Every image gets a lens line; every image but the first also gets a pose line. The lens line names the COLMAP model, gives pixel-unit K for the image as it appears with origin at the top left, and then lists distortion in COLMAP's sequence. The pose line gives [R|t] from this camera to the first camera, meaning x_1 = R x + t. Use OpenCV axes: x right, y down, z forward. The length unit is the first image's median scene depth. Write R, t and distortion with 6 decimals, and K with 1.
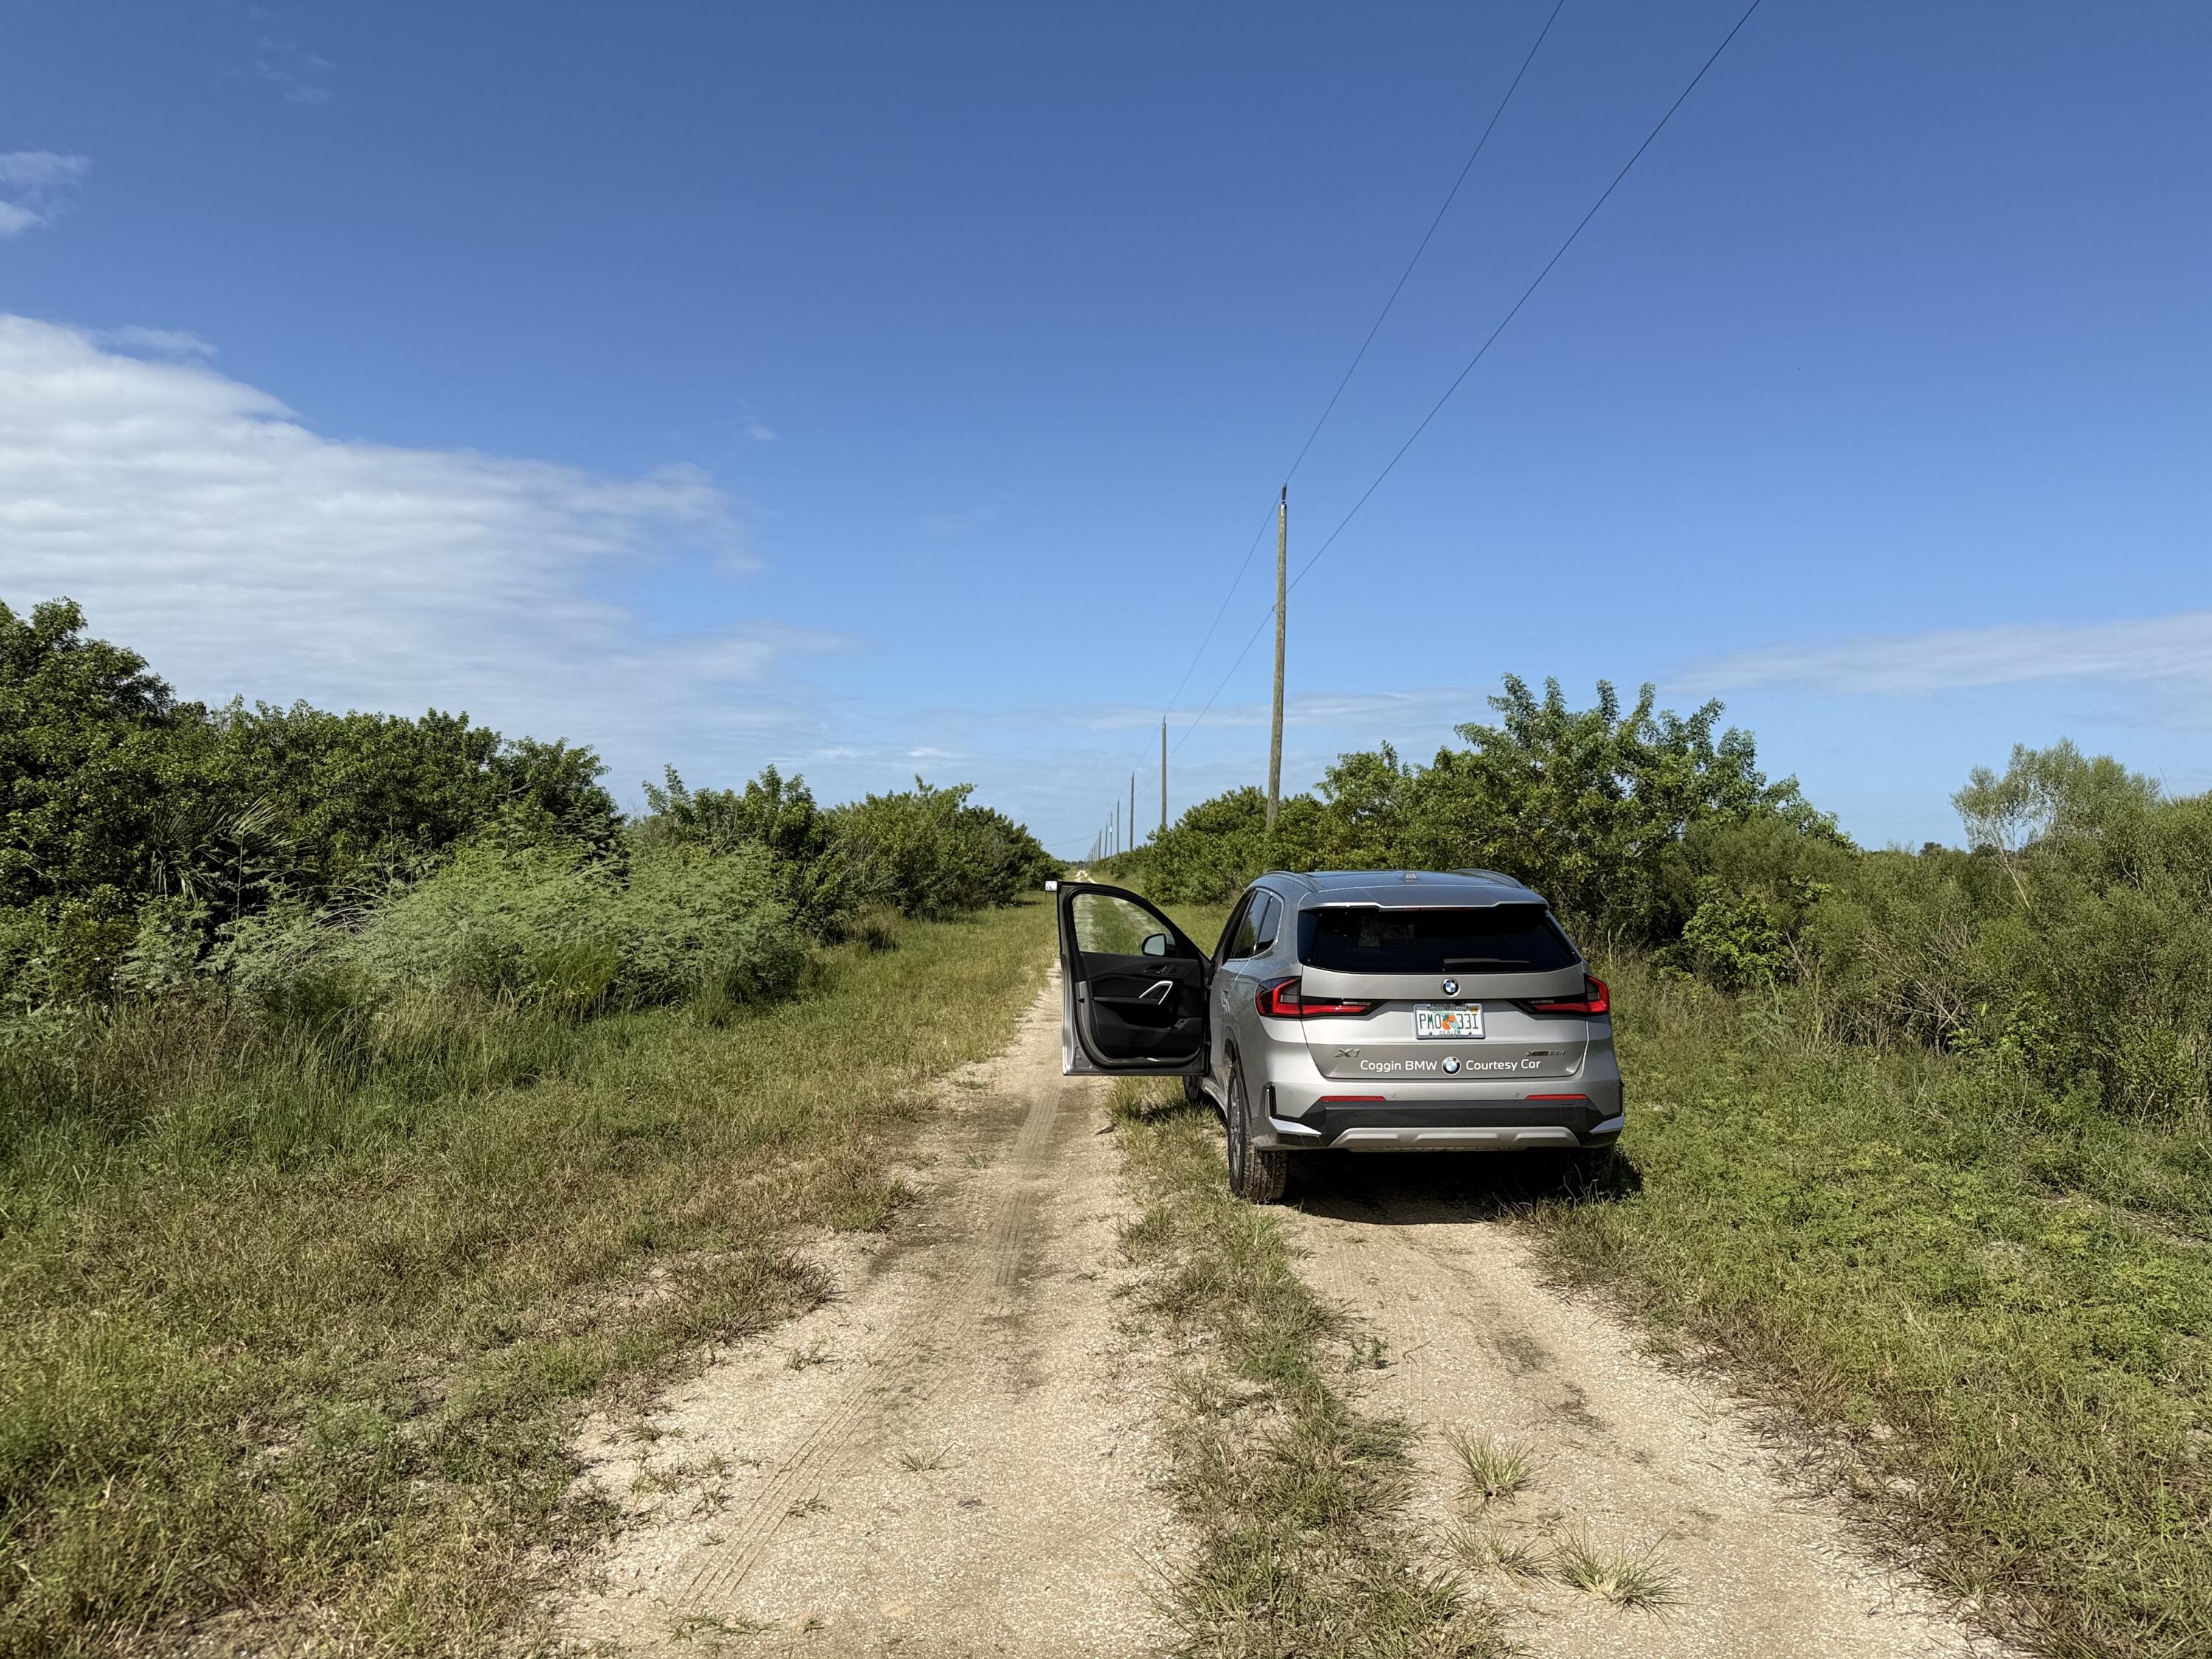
lens RADIAL K [[1550.5, 0, 1124.9], [0, 1550.5, 808.7], [0, 0, 1]] dist [0.131117, 0.005395]
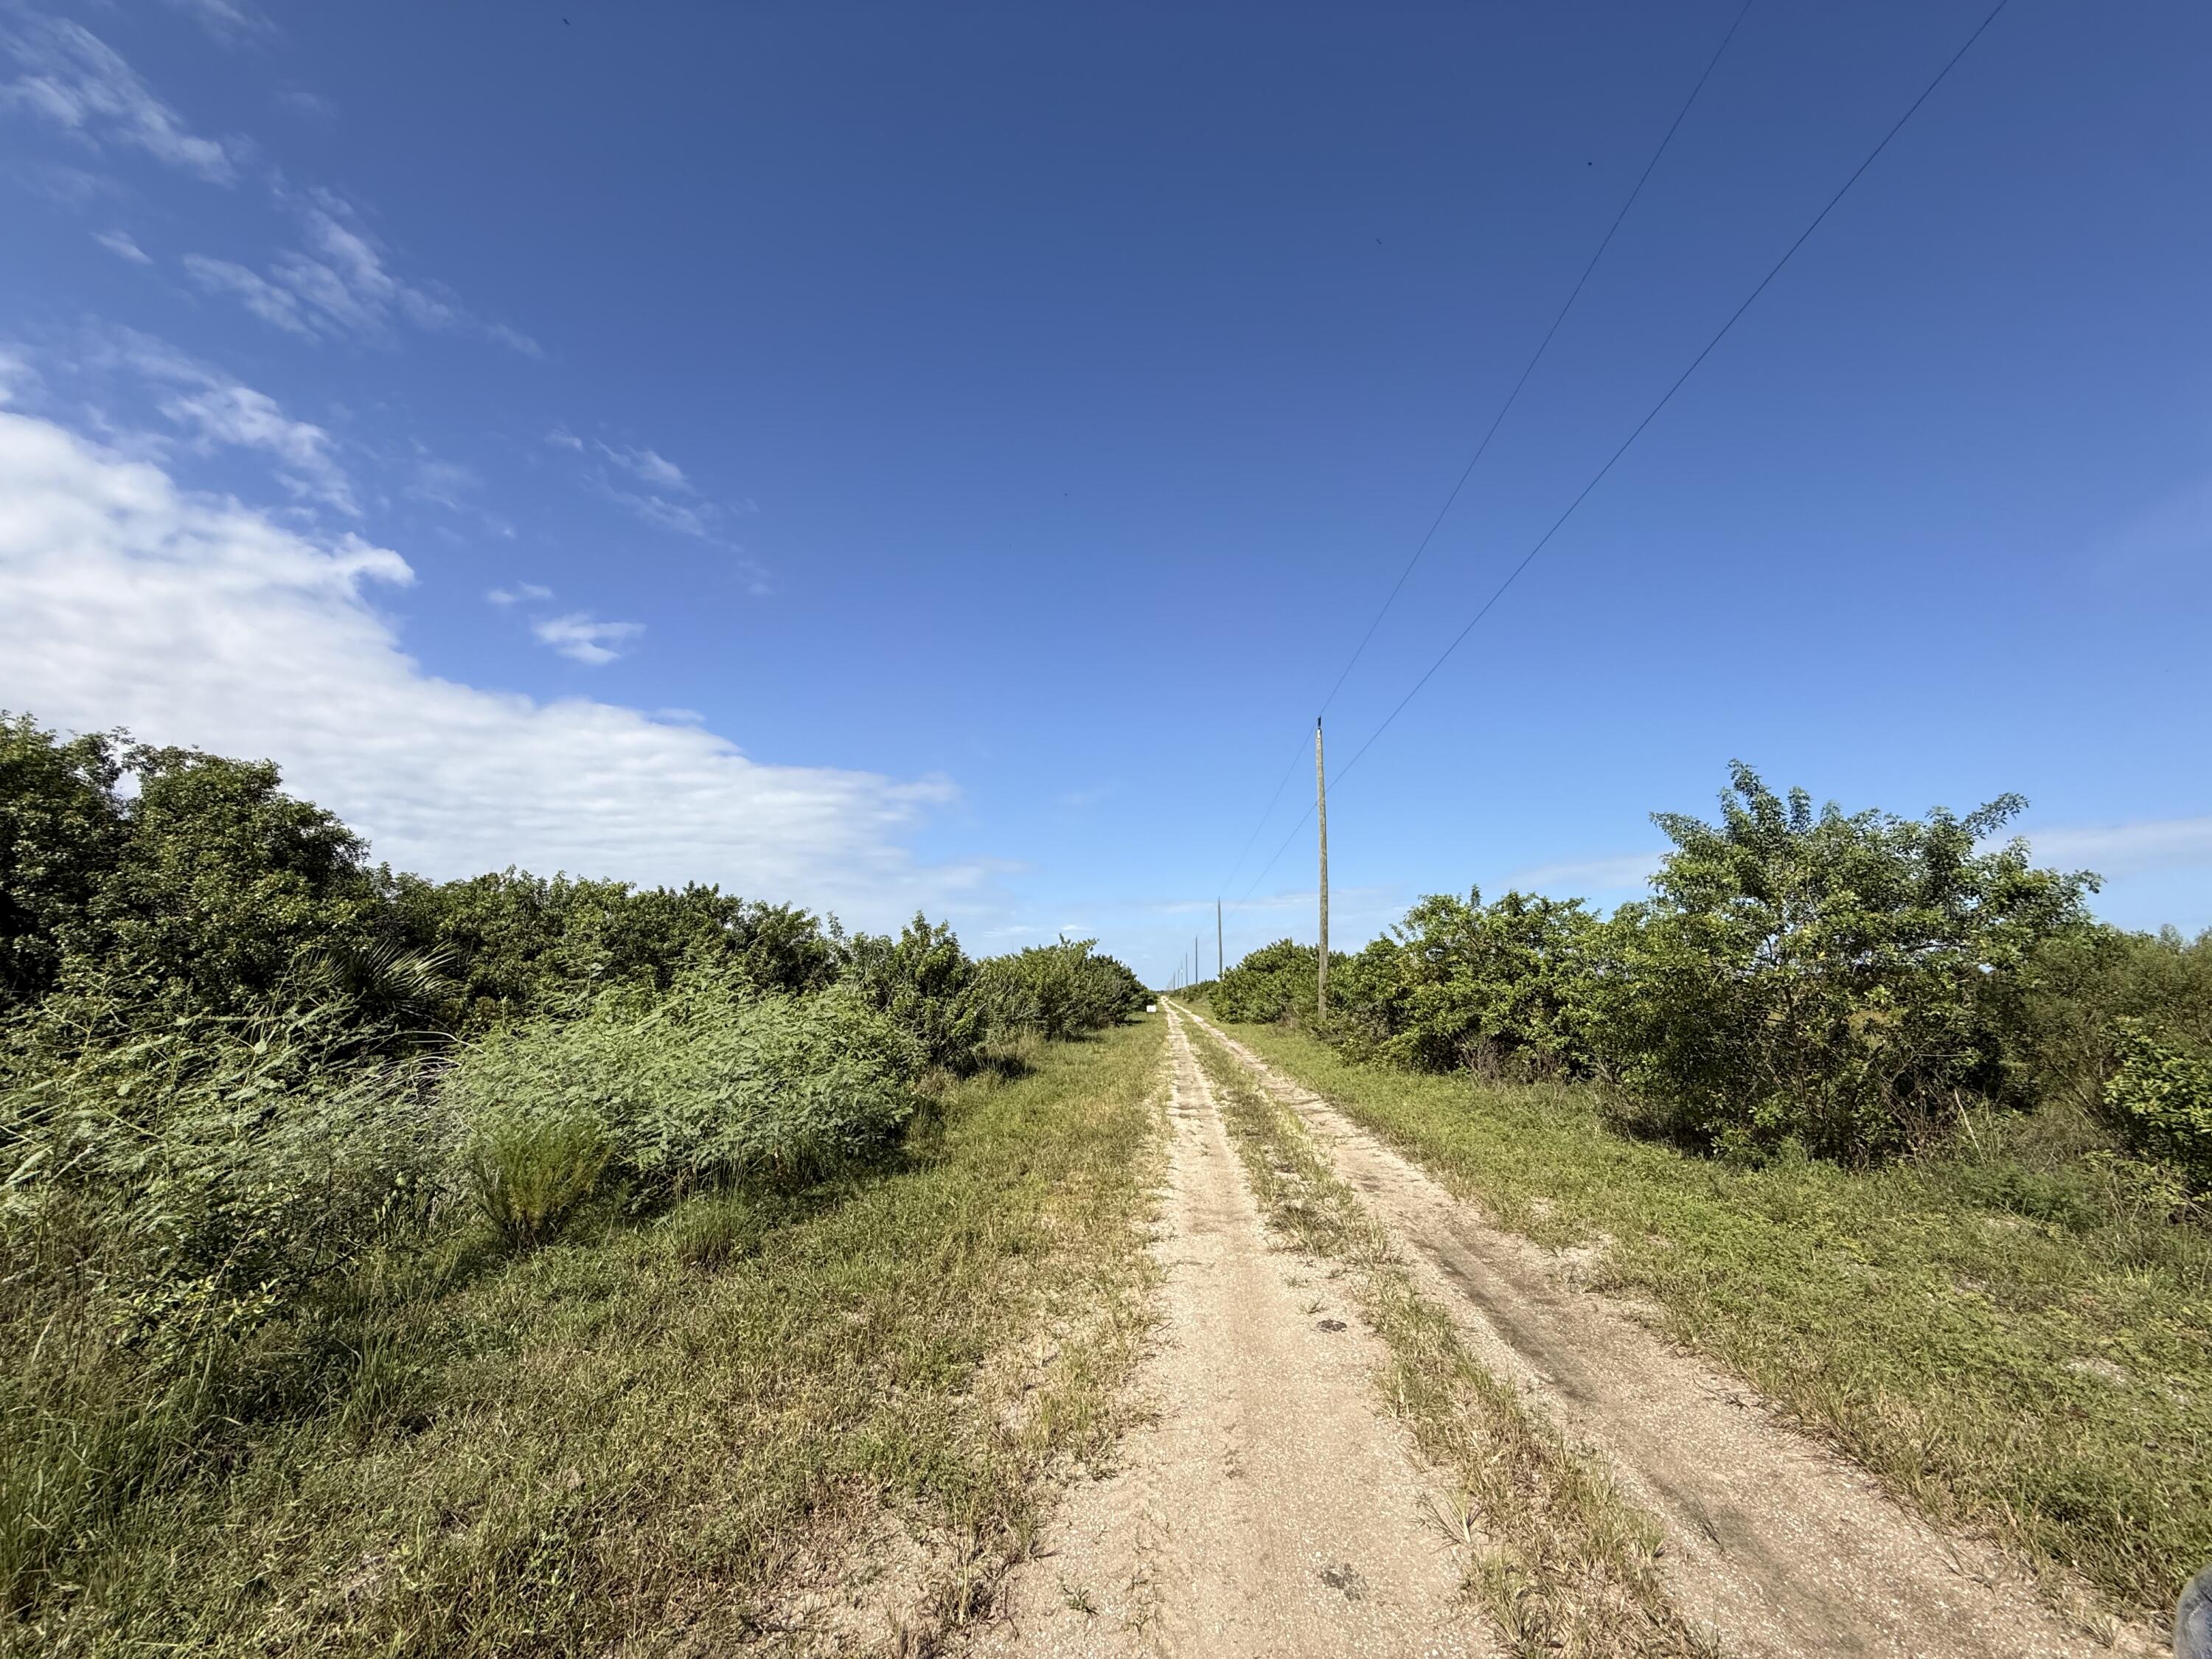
lens RADIAL K [[886.7, 0, 1106.4], [0, 886.7, 818.5], [0, 0, 1]] dist [0.011977, 0.000193]
pose [[0.995948, -0.025245, -0.086311, -0.016339], [0.011378, 0.987448, -0.157535, 0.004068], [0.089205, 0.155915, 0.983734, 0.181647]]
